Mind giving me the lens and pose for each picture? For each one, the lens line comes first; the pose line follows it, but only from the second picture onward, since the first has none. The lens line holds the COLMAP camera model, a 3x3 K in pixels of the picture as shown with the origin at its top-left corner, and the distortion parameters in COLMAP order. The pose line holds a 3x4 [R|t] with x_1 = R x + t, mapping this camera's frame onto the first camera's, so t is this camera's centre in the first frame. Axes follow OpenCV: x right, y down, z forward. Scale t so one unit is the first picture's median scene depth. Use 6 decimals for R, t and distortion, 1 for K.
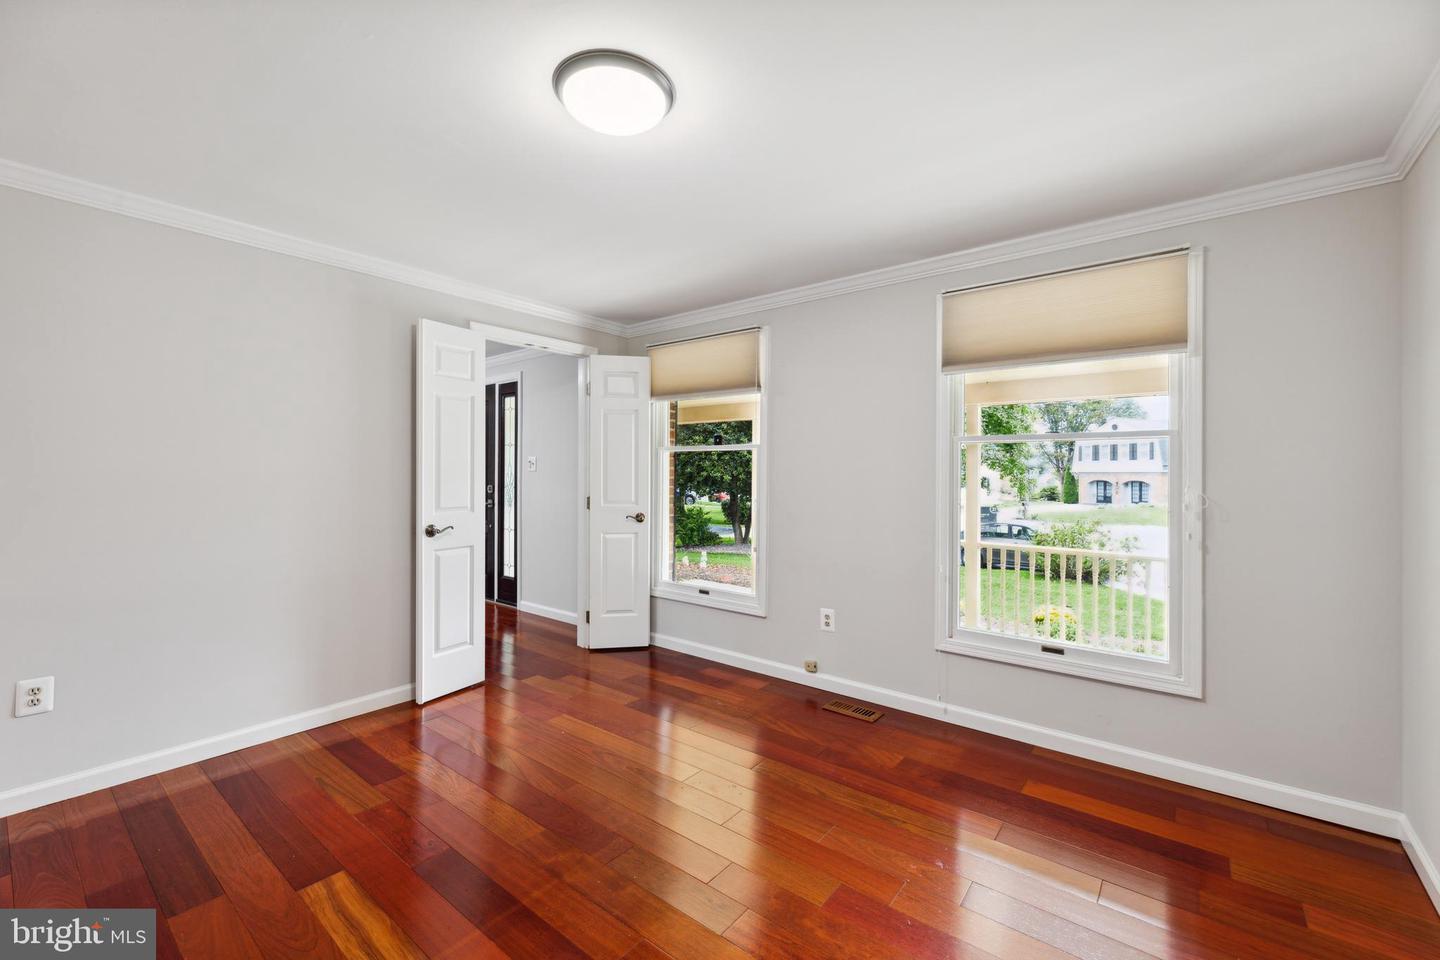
lens RADIAL K [[594.1, 0, 729.0], [0, 594.1, 466.2], [0, 0, 1]] dist [0.000337, 0.000150]
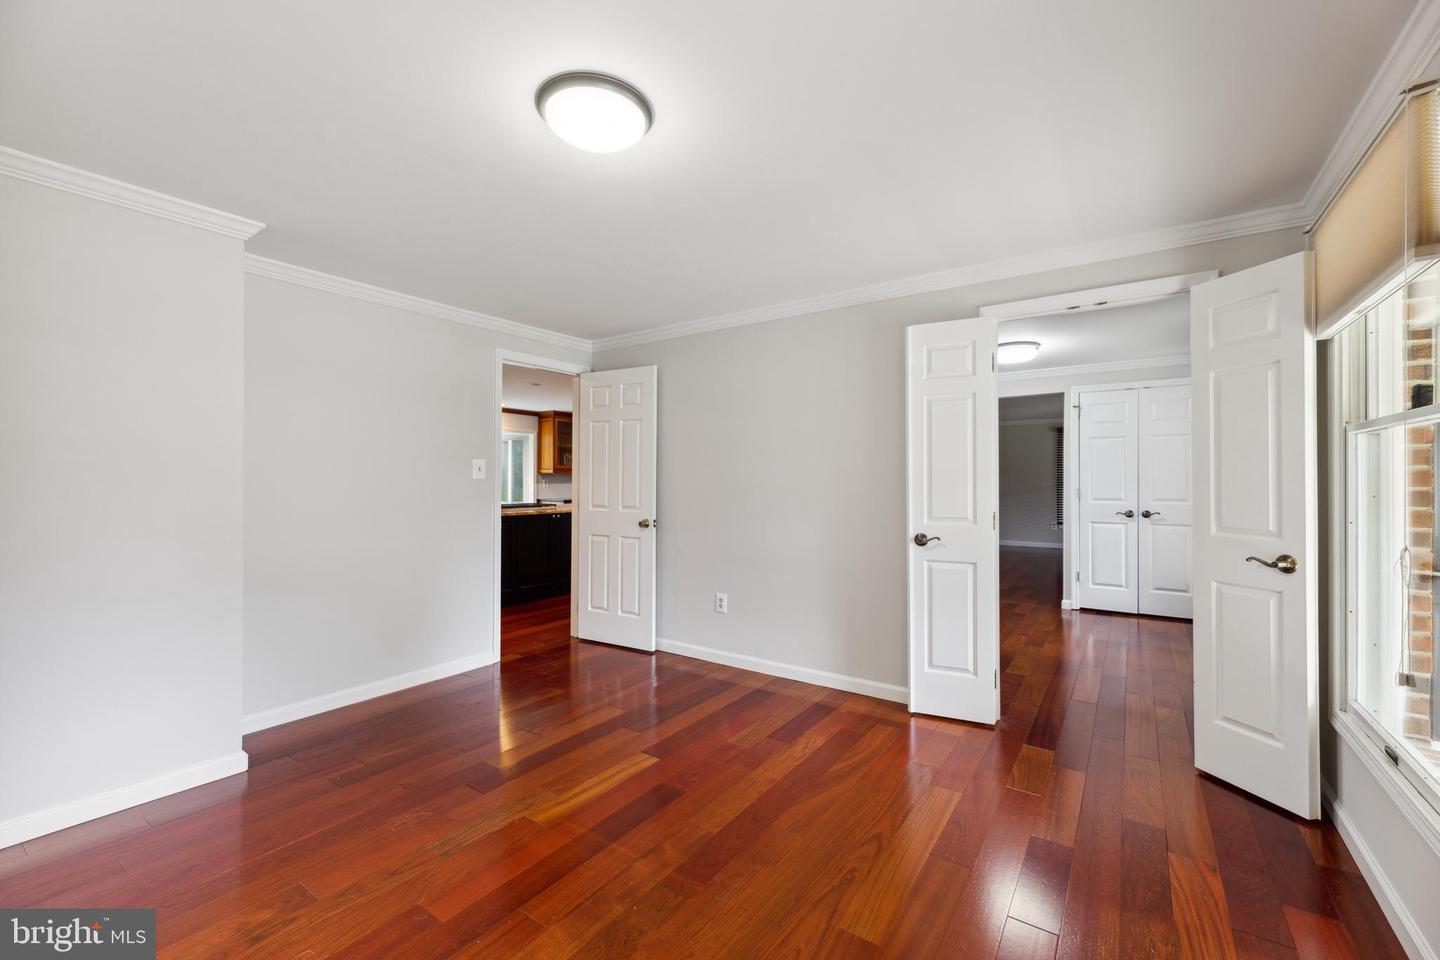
lens RADIAL K [[589.4, 0, 724.8], [0, 589.4, 476.3], [0, 0, 1]] dist [0.000625, -0.000025]
pose [[0.053630, -0.013705, -0.998467, 0.475440], [0.012682, 0.999835, -0.013043, 0.013882], [0.998480, -0.011963, 0.053795, 0.663623]]
